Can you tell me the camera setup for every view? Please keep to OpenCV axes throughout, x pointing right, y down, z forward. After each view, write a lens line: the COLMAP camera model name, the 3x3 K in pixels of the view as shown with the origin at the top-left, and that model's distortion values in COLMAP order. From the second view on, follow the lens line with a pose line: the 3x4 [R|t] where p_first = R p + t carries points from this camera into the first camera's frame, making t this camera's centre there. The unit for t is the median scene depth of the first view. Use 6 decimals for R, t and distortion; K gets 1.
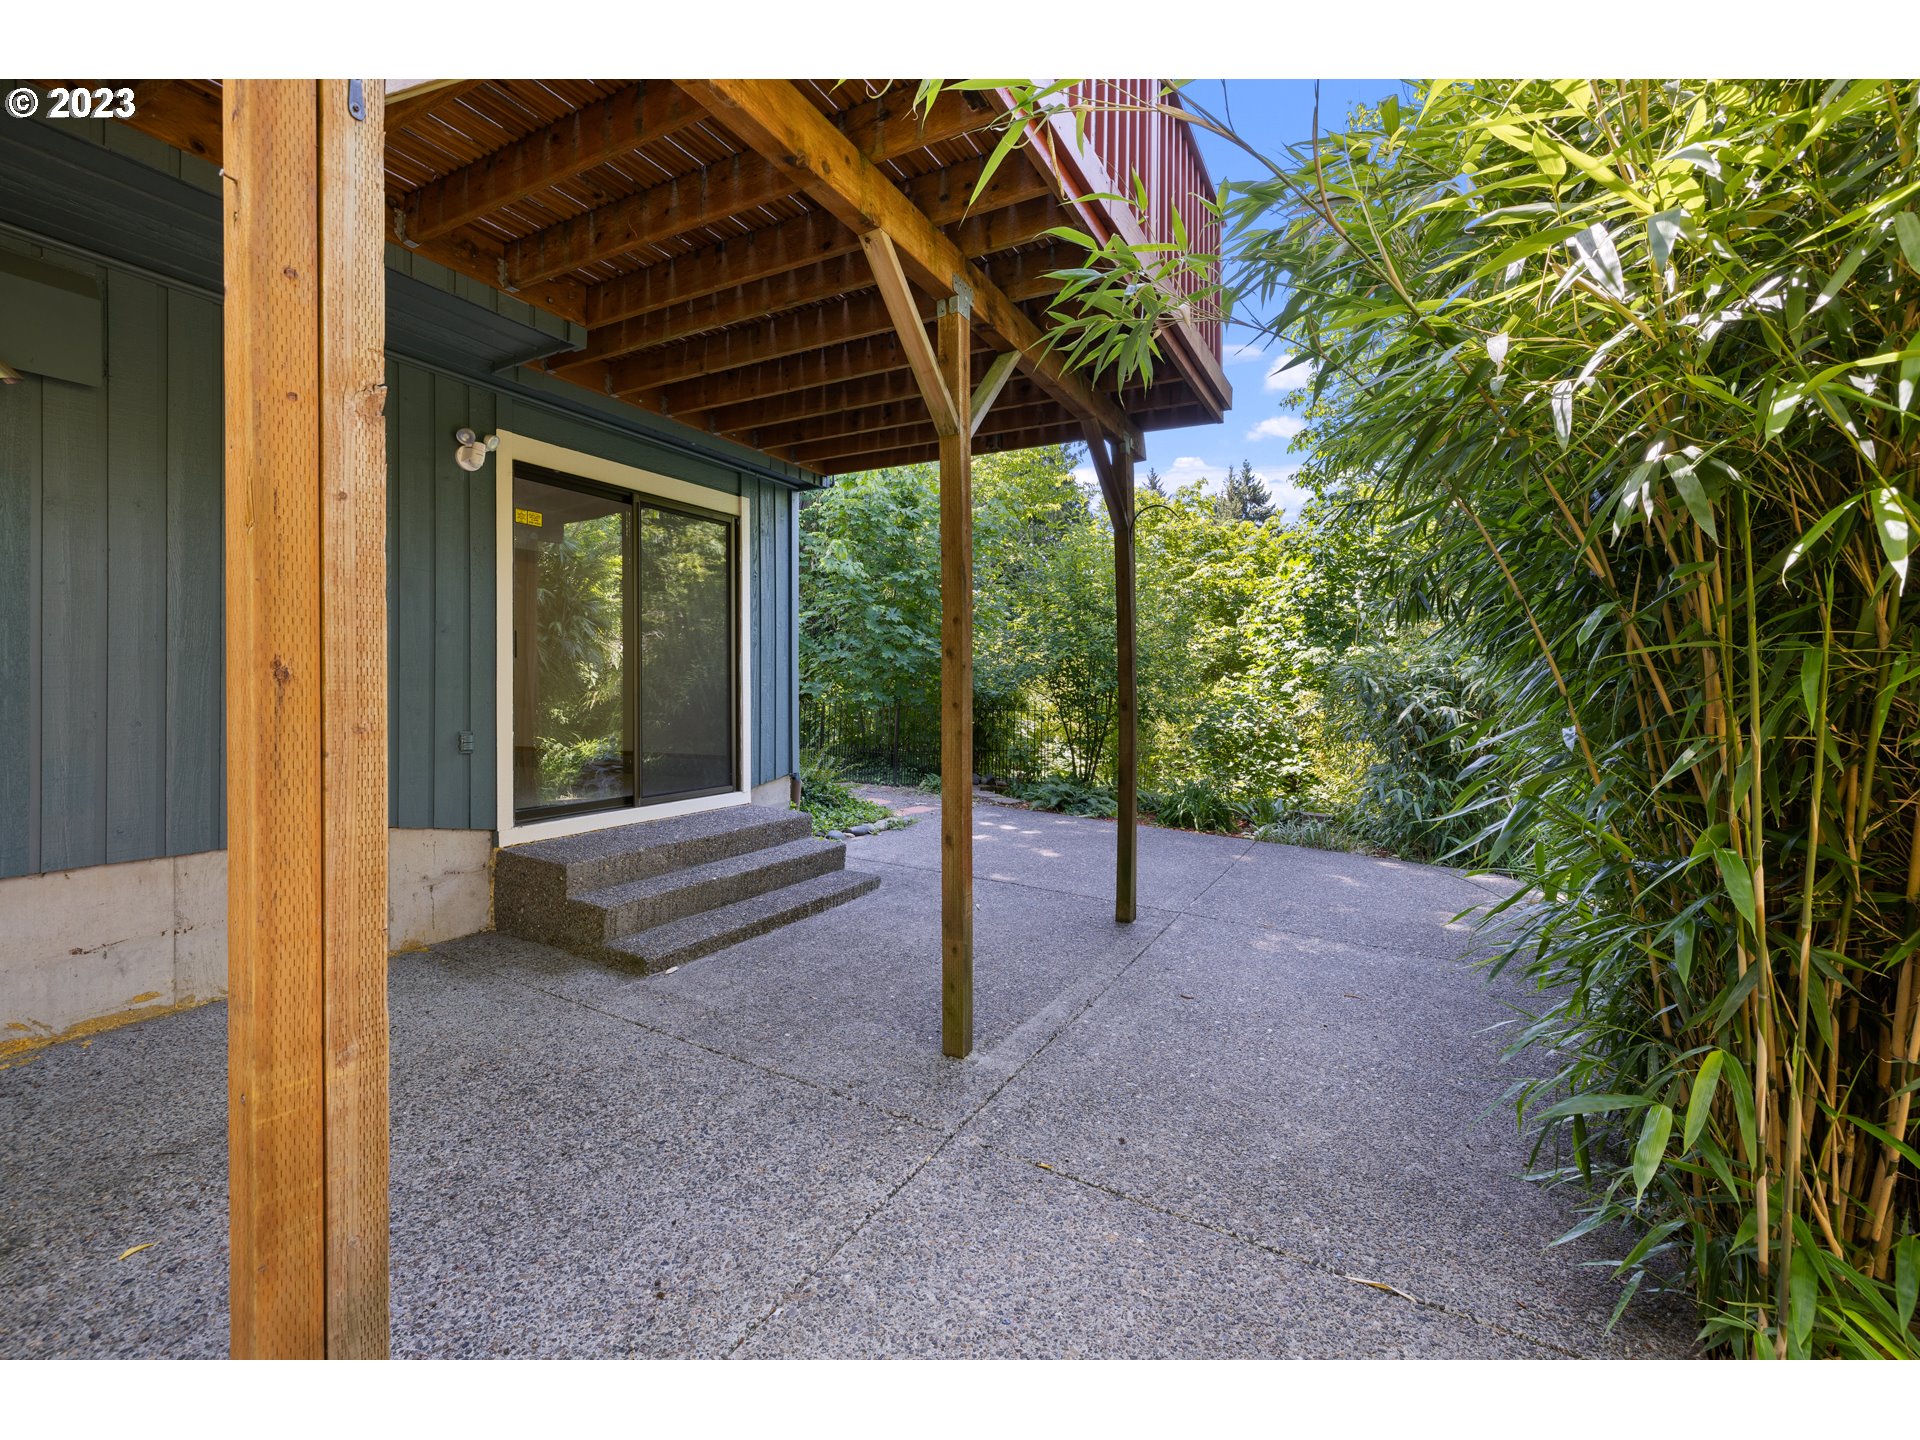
lens RADIAL K [[816.0, 0, 947.7], [0, 816.0, 705.0], [0, 0, 1]] dist [0.000412, -0.000051]
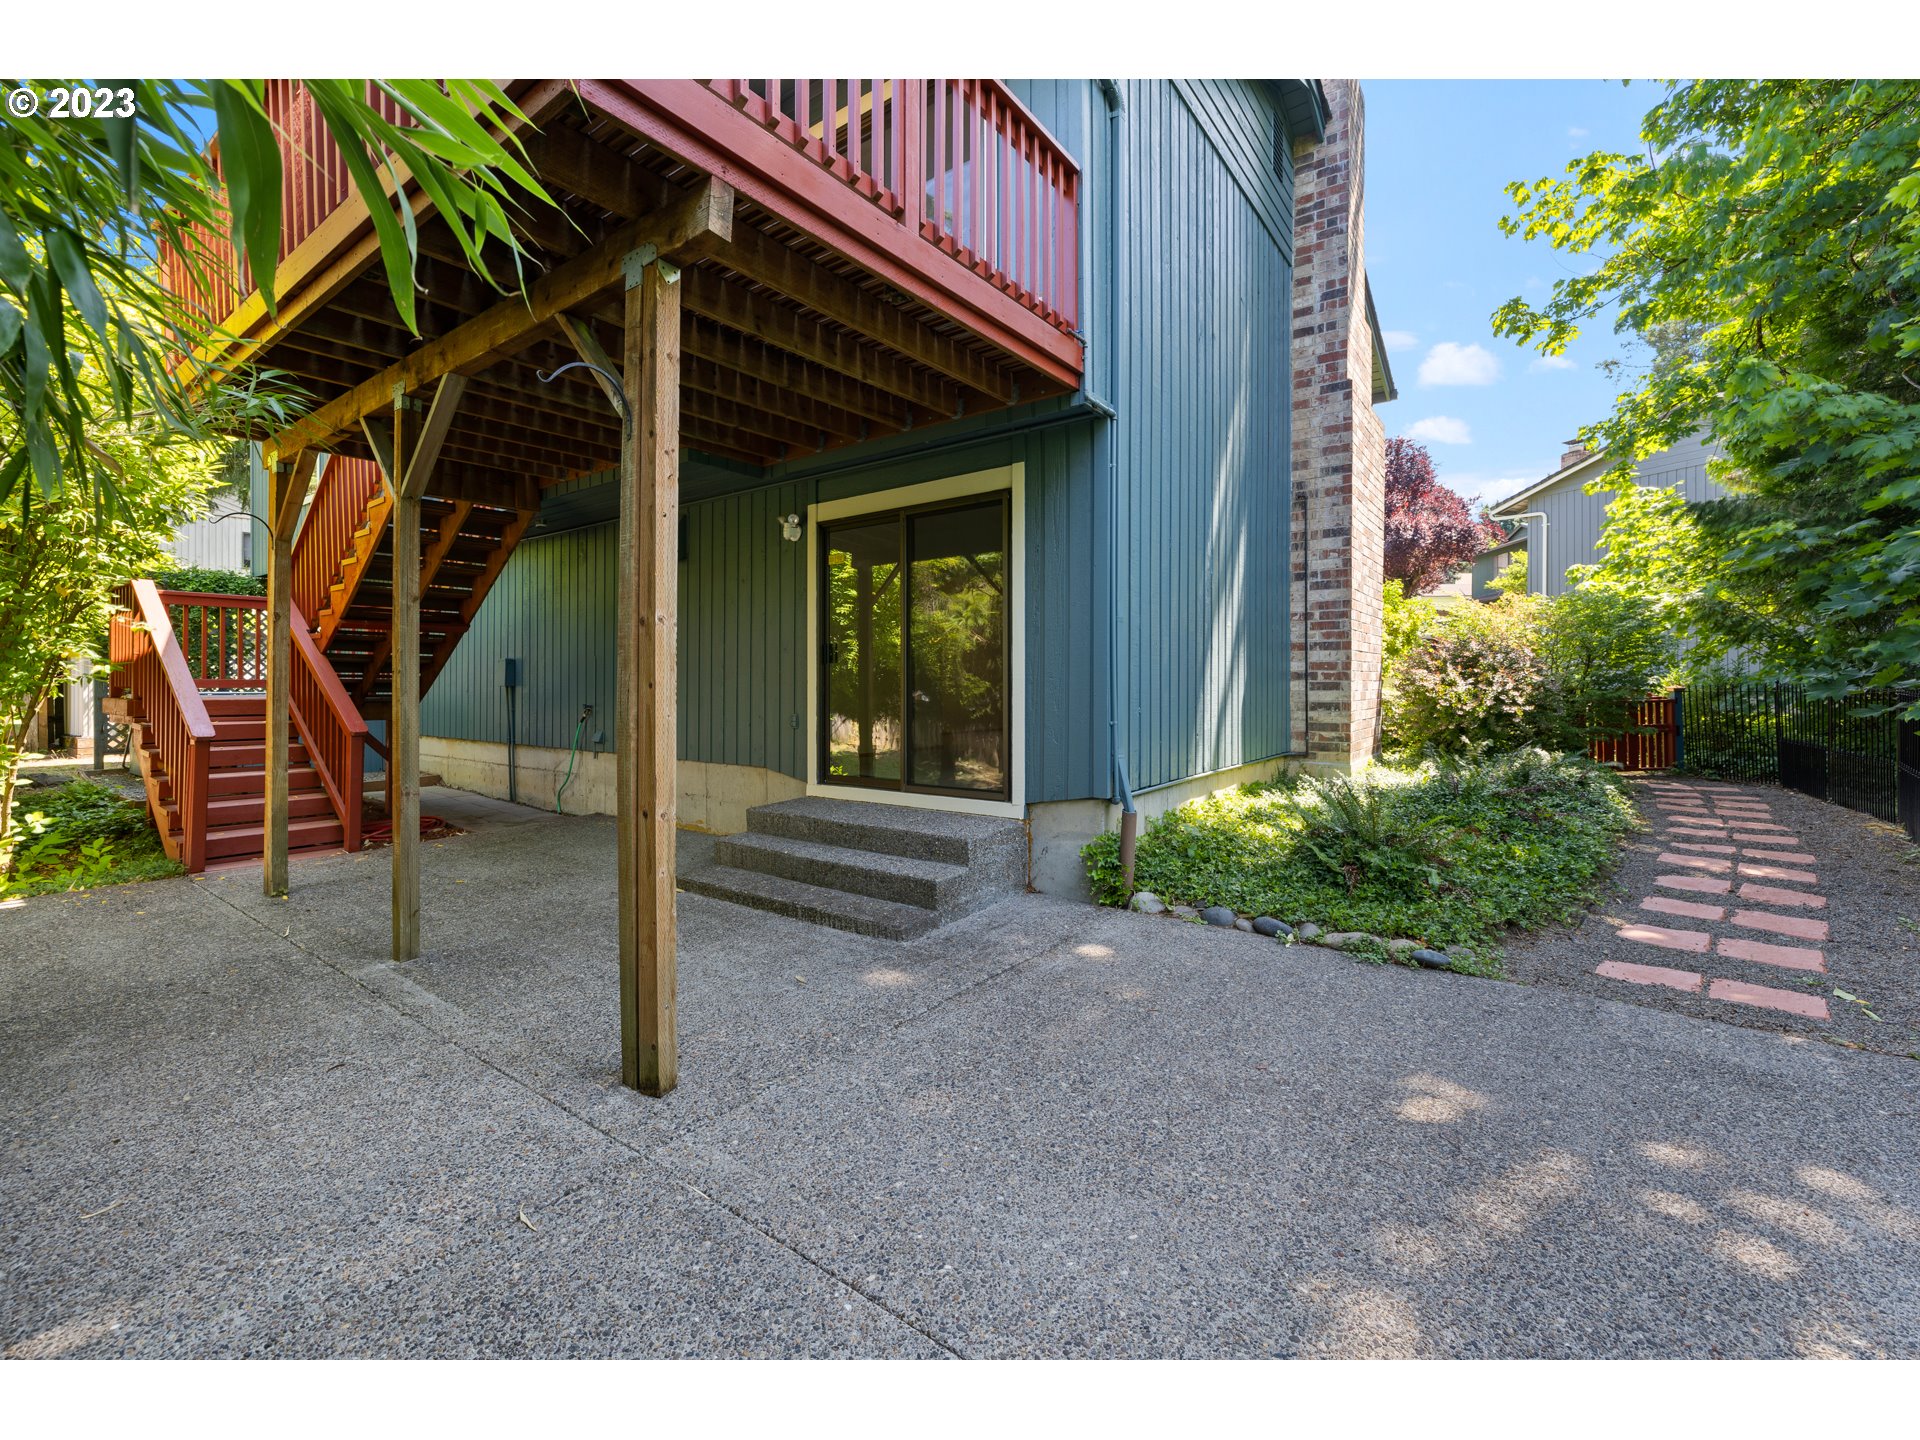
lens RADIAL K [[816.0, 0, 957.0], [0, 816.0, 701.1], [0, 0, 1]] dist [0.000412, -0.000051]
pose [[-0.135292, 0.017428, -0.990653, 1.029452], [-0.009323, 0.999779, 0.018861, -0.031689], [0.990762, 0.011787, -0.135099, 1.751504]]
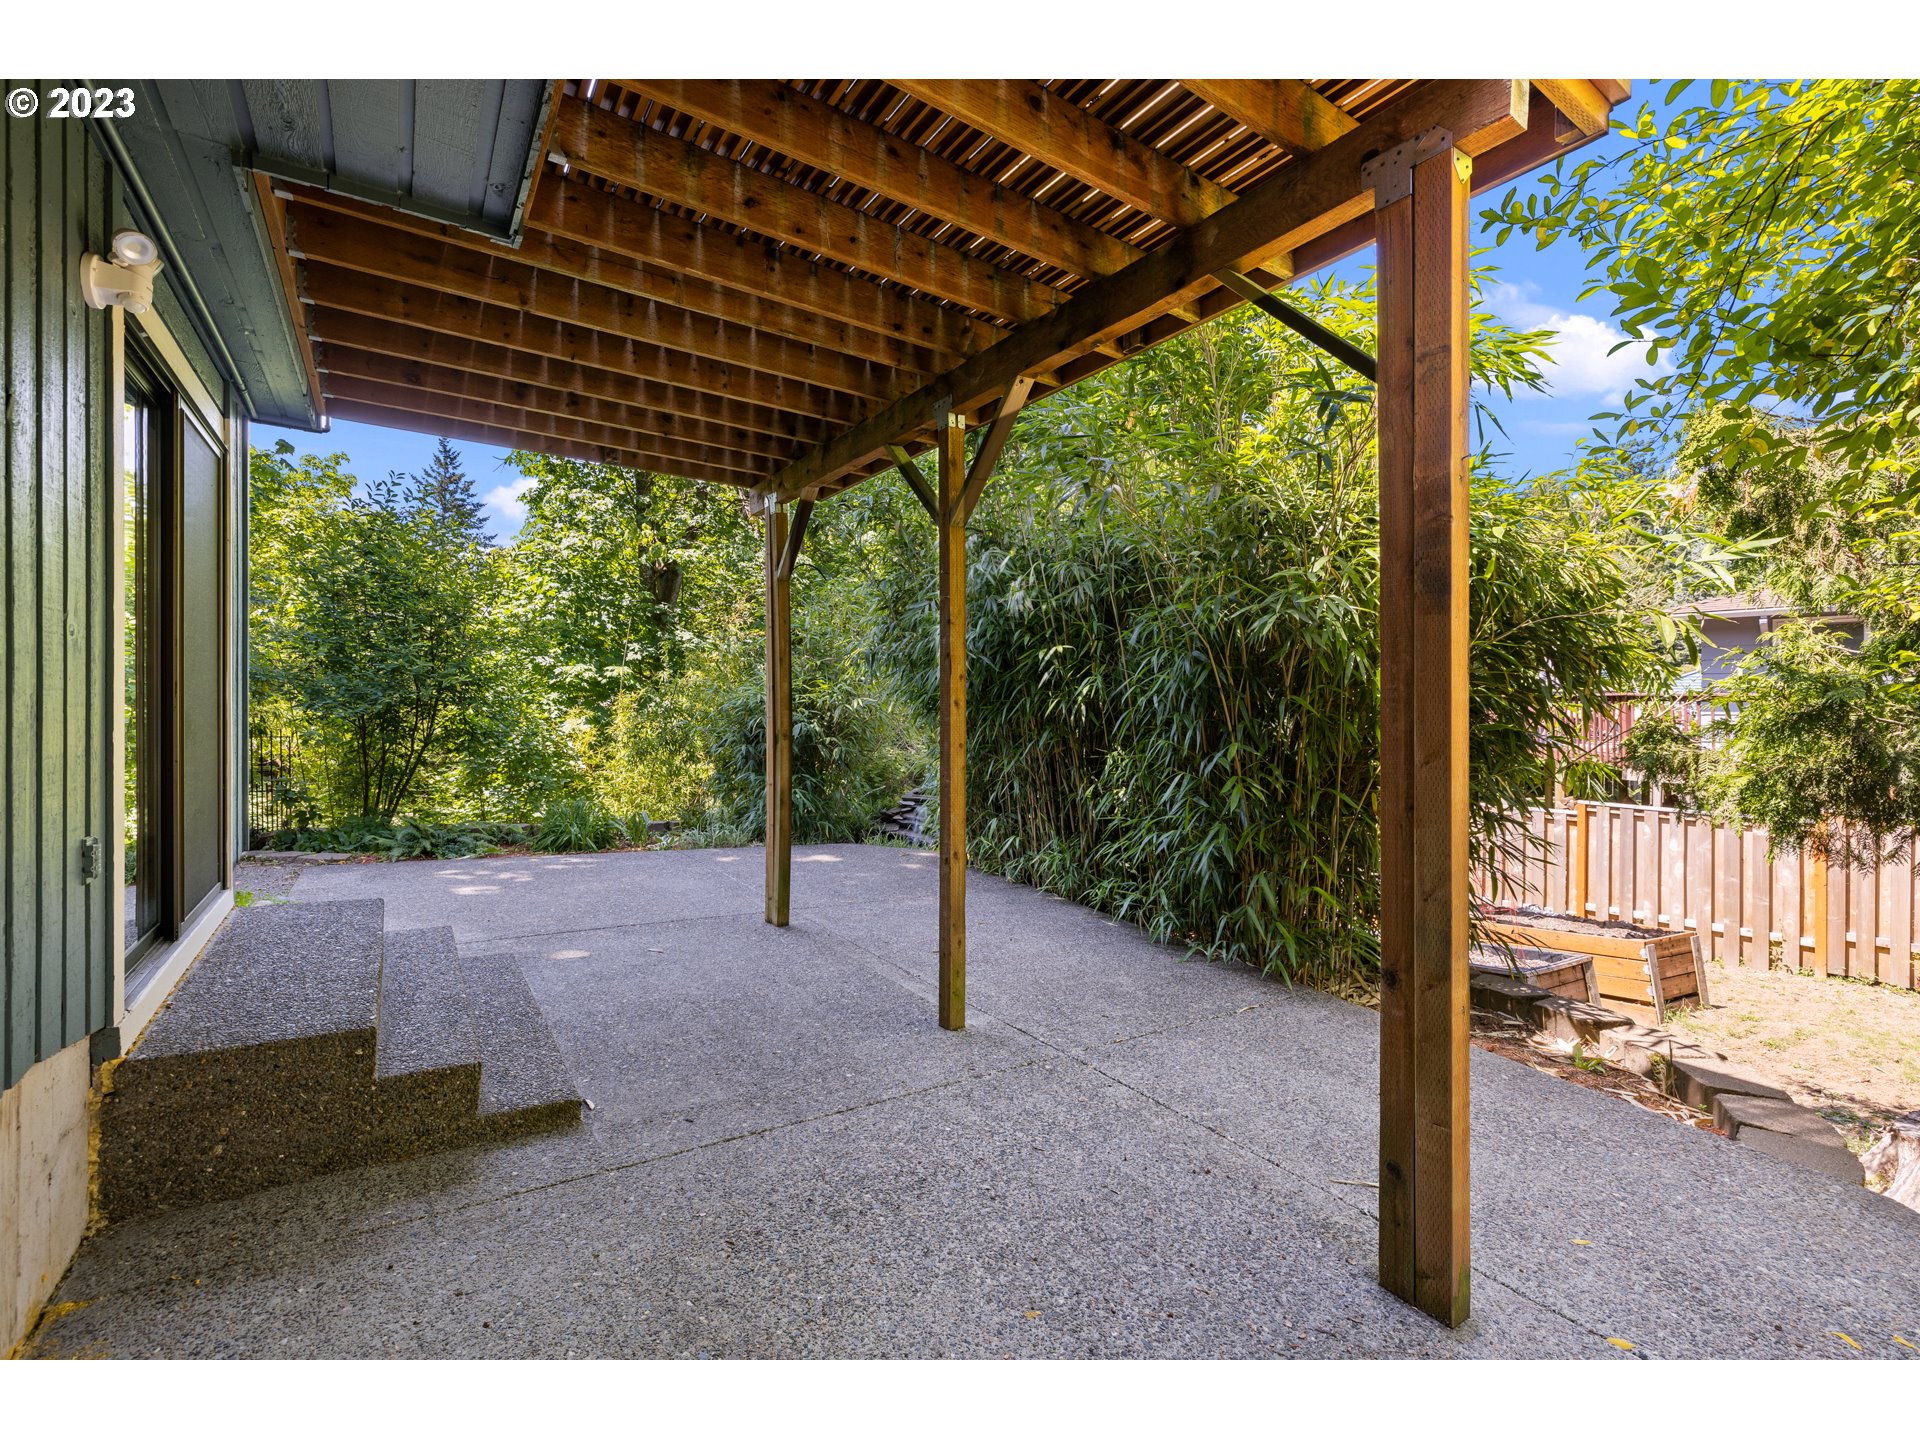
lens RADIAL K [[816.0, 0, 942.1], [0, 816.0, 709.7], [0, 0, 1]] dist [0.000412, -0.000051]
pose [[0.463704, -0.005209, 0.885975, -0.906937], [0.009574, 0.999954, 0.000868, -0.042959], [-0.885939, 0.008080, 0.463732, 0.370534]]
